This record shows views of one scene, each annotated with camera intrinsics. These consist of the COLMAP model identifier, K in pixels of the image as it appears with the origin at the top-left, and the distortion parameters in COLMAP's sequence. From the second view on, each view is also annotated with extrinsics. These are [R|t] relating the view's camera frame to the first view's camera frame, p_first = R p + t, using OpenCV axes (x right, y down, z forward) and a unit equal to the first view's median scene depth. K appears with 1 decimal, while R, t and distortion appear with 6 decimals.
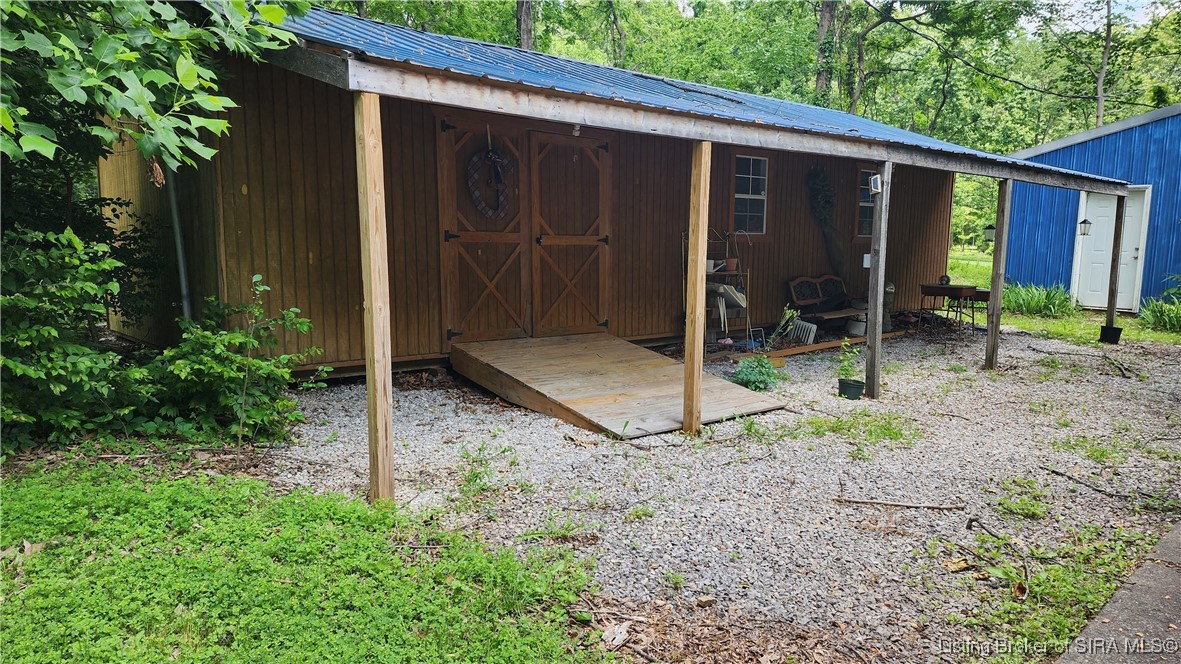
lens RADIAL K [[763.3, 0, 575.1], [0, 763.3, 338.6], [0, 0, 1]] dist [0.080592, -0.086906]
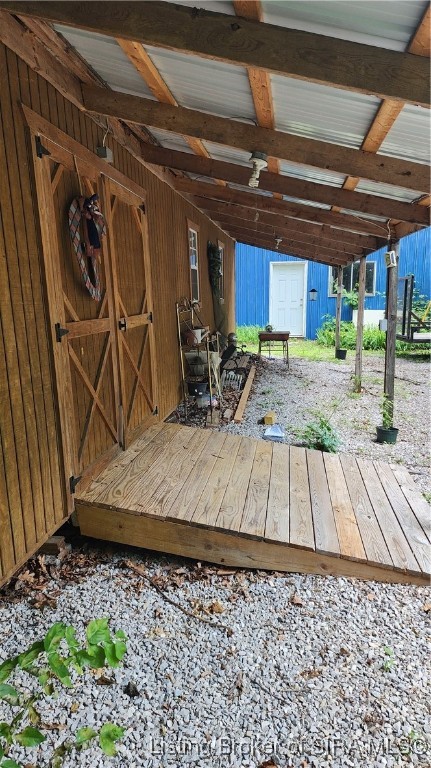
lens RADIAL K [[496.4, 0, 215.5], [0, 496.4, 384.0], [0, 0, 1]] dist [0.080592, -0.086906]
pose [[0.746508, -0.146664, 0.649012, -0.337662], [0.113256, 0.989179, 0.093265, -0.115336], [-0.655667, 0.003882, 0.755040, 0.606880]]
